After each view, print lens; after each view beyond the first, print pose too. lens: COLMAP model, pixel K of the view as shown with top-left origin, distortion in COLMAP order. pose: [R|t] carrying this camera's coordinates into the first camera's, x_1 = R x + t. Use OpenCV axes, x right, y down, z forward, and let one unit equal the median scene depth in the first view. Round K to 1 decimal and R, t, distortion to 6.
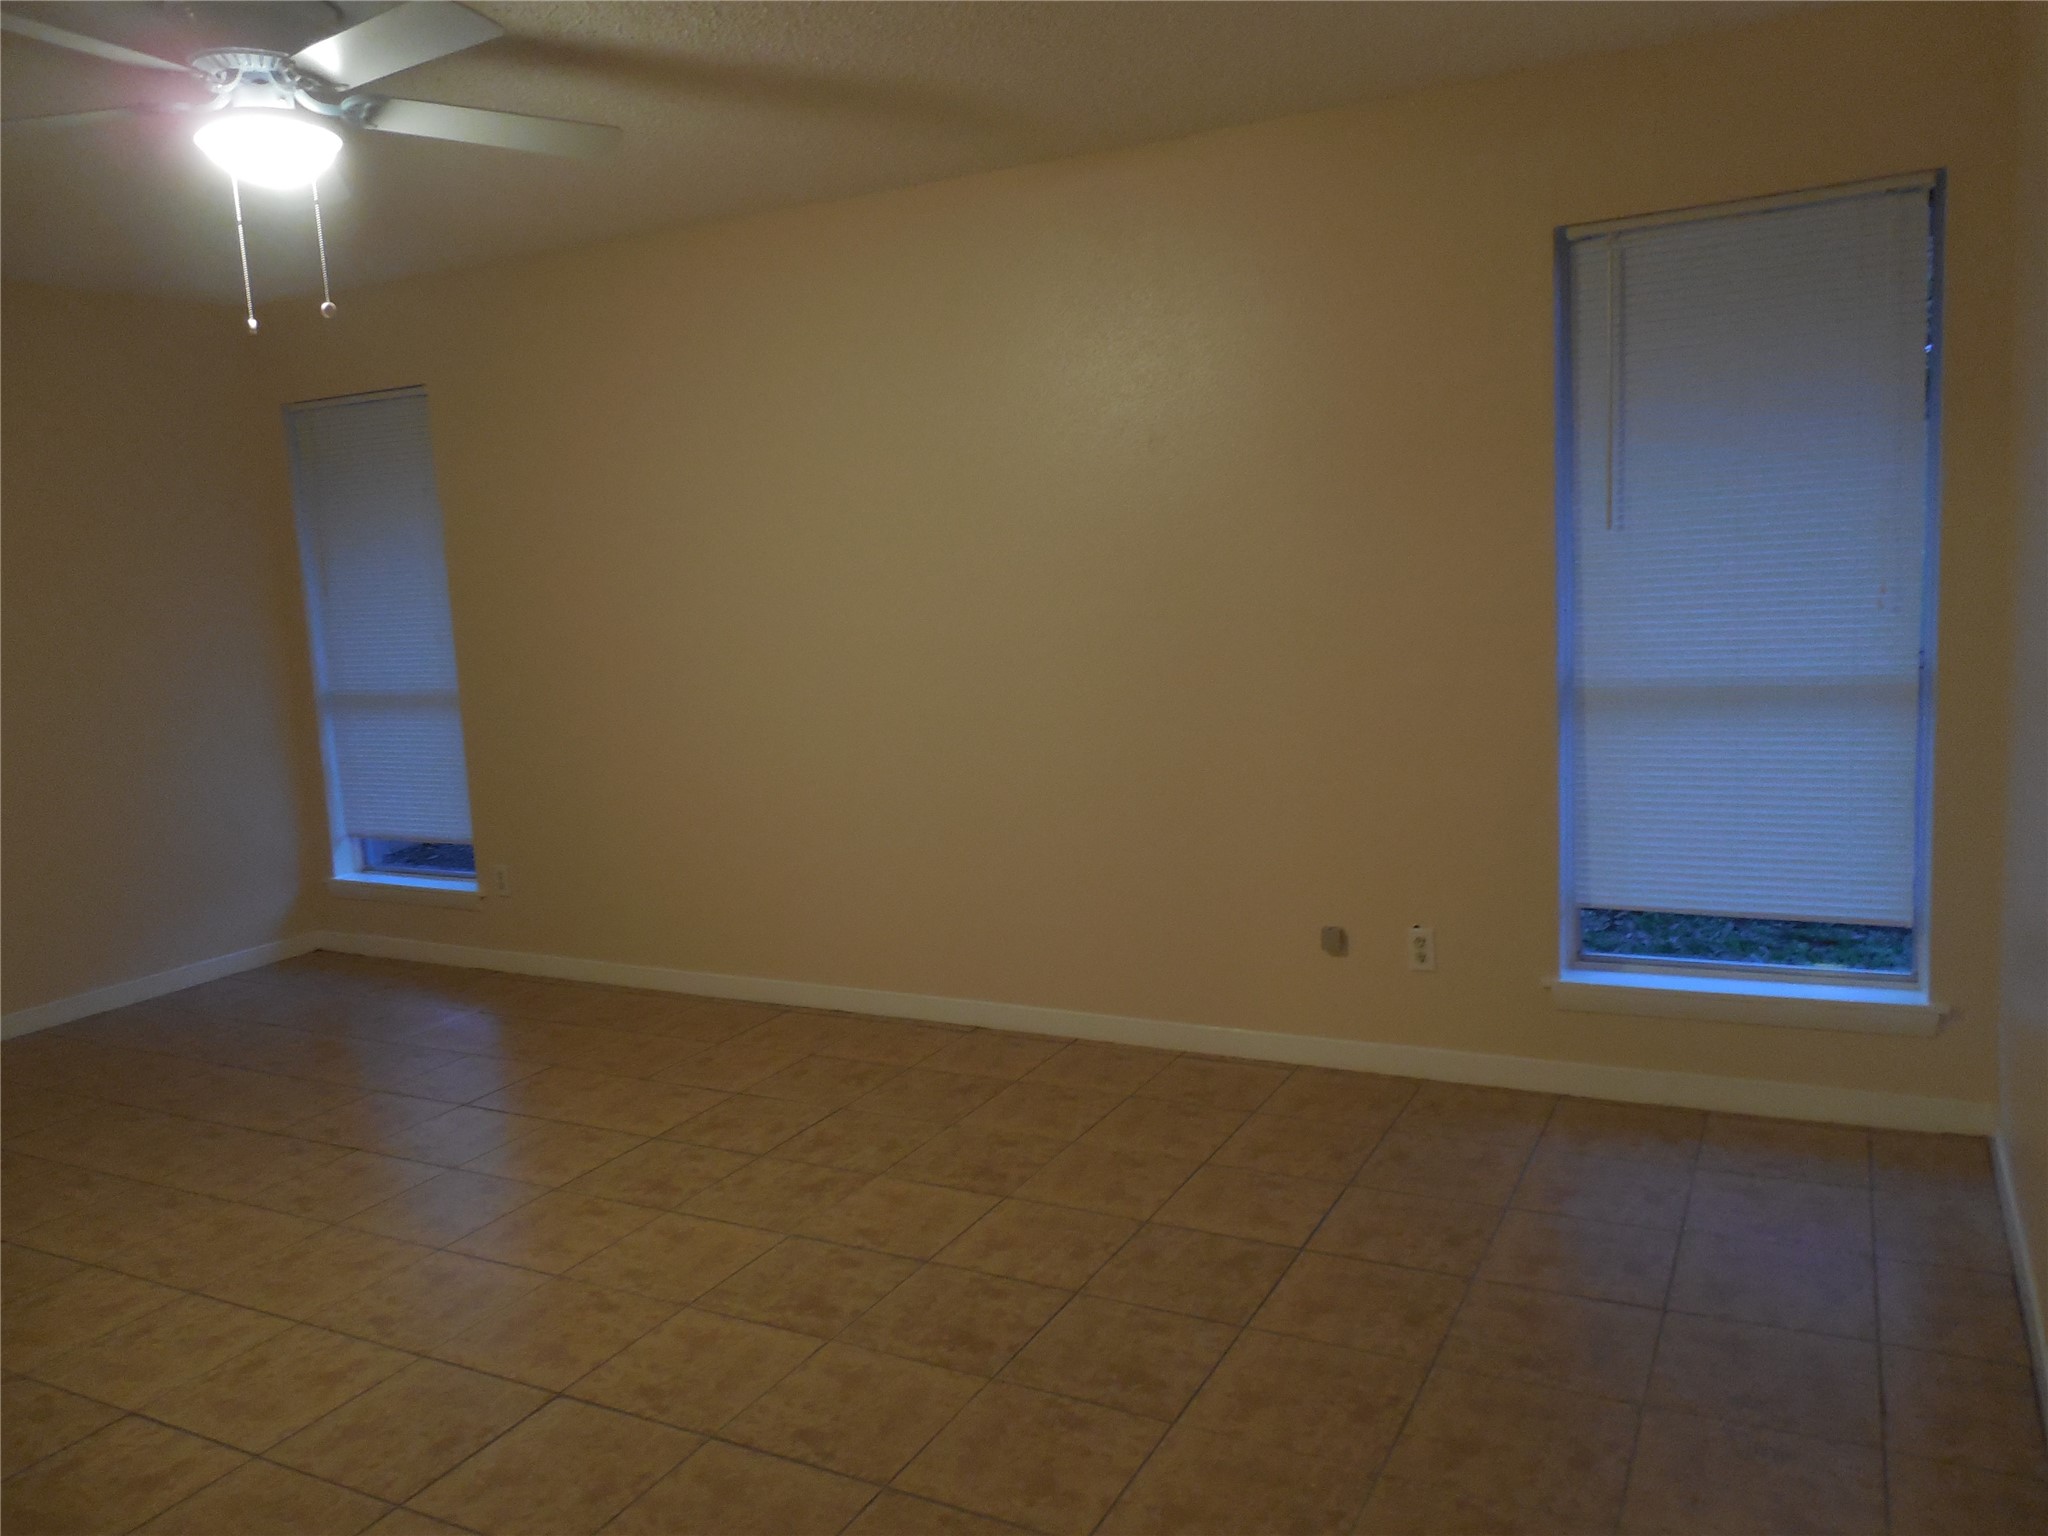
lens RADIAL K [[1541.2, 0, 1026.1], [0, 1541.2, 764.6], [0, 0, 1]] dist [0.004611, -0.007279]
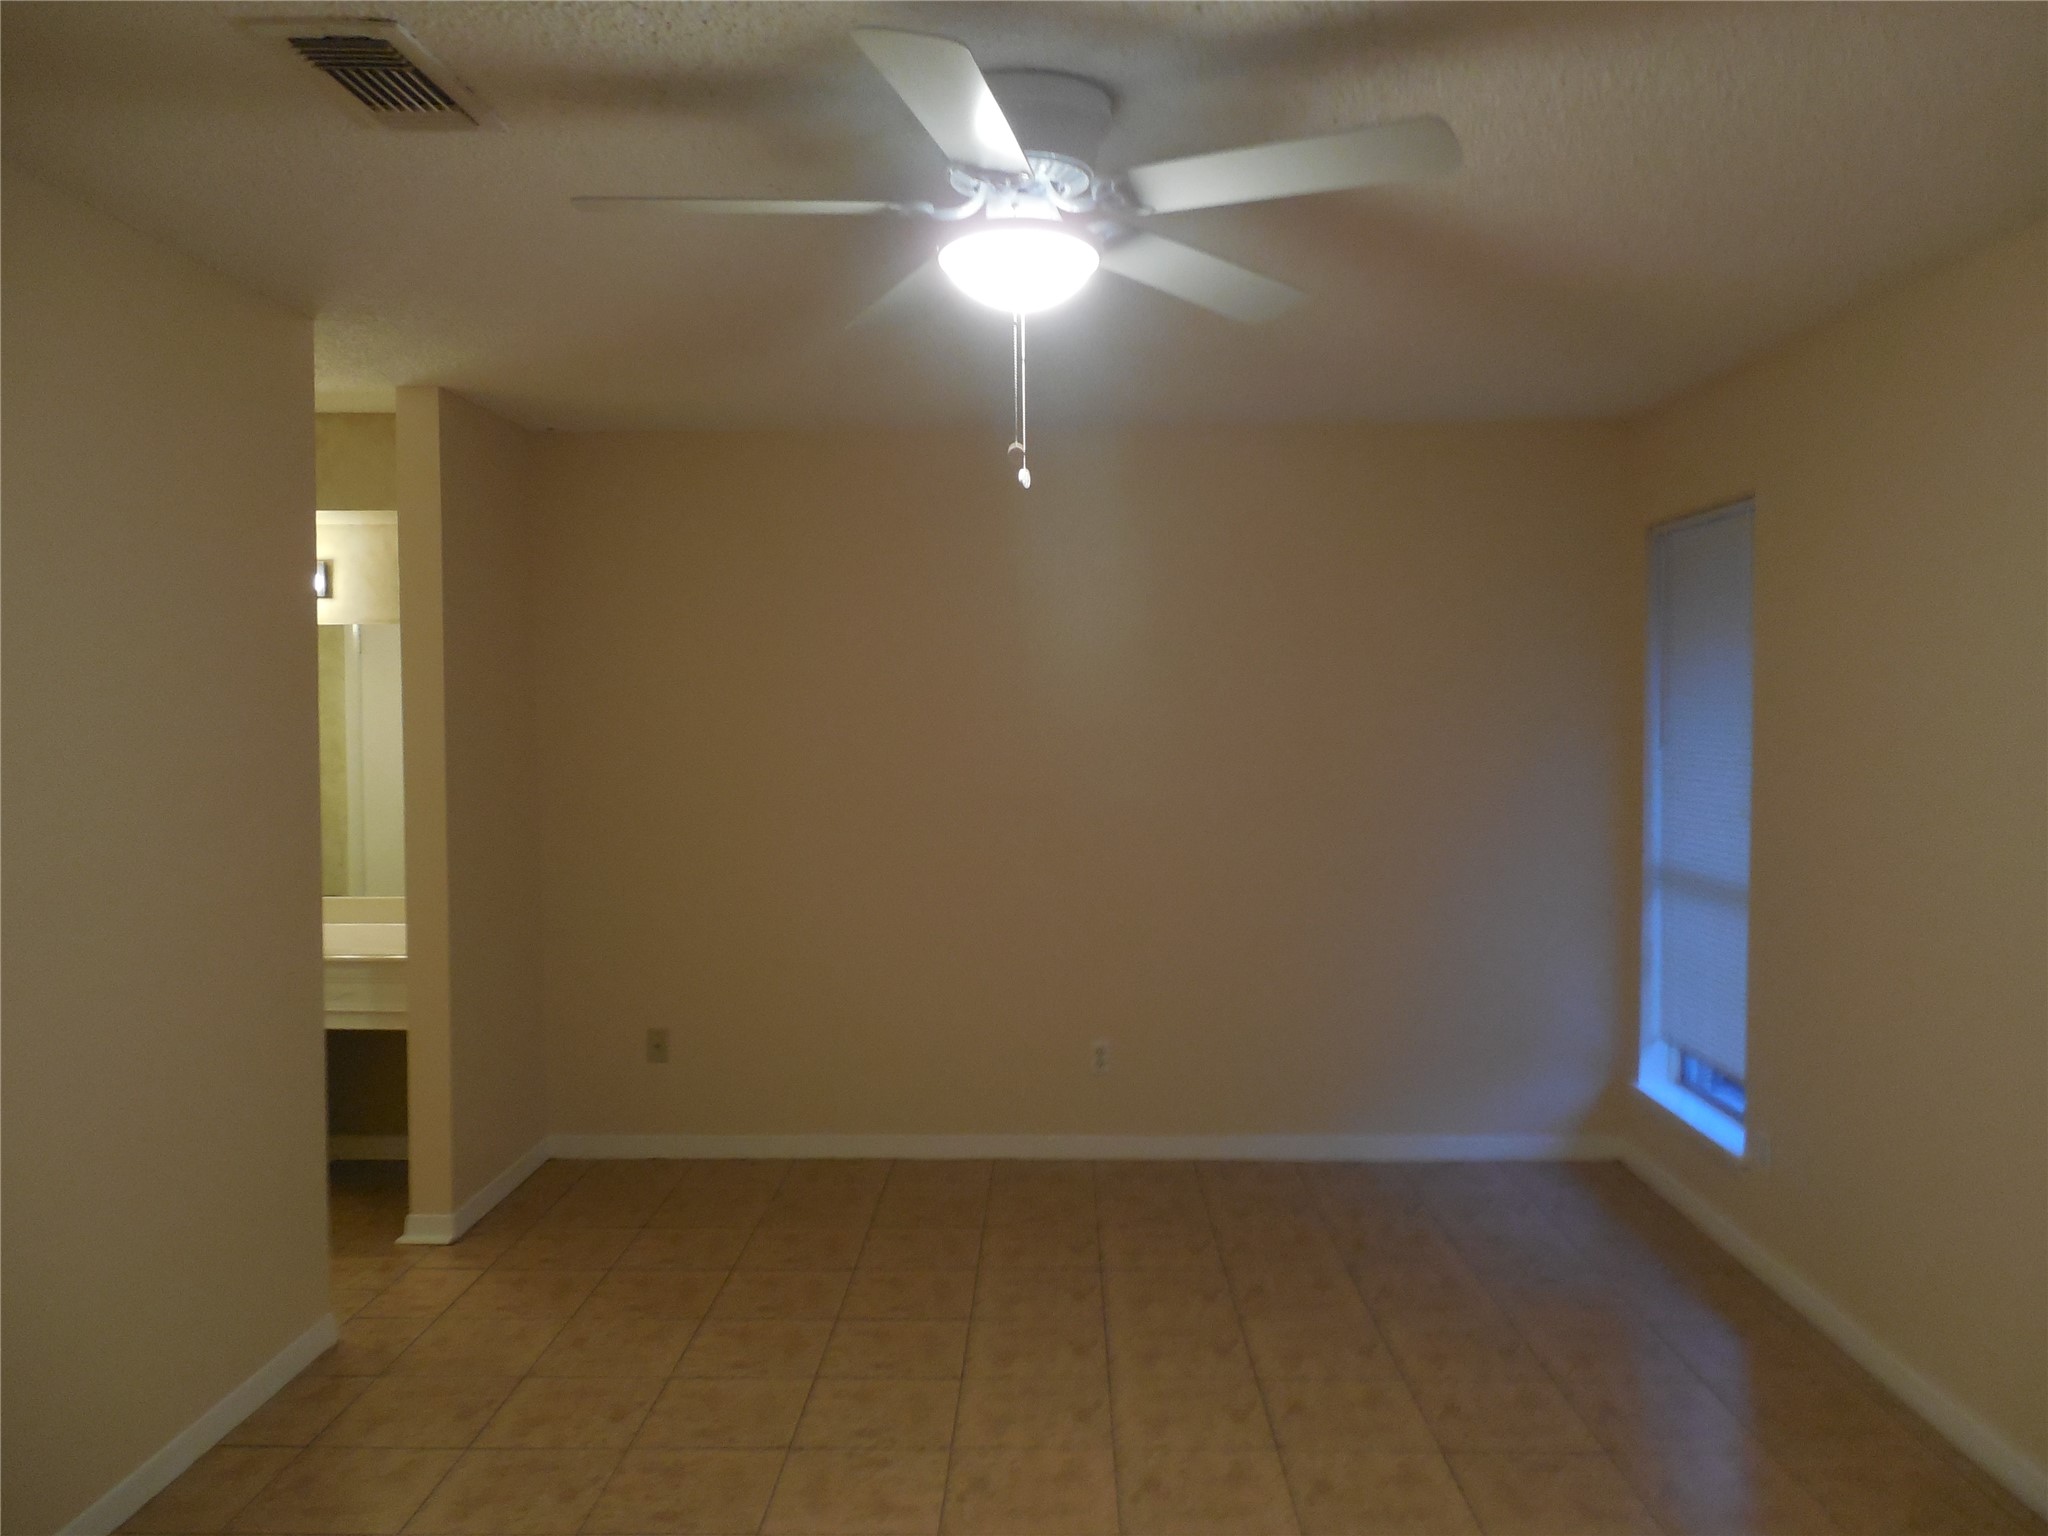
lens RADIAL K [[1541.2, 0, 1026.1], [0, 1541.2, 764.6], [0, 0, 1]] dist [0.004611, -0.007279]
pose [[0.440486, 0.087887, -0.893447, 0.142071], [-0.139664, 0.989789, 0.028507, -0.078563], [0.886829, 0.112225, 0.448263, 0.325296]]
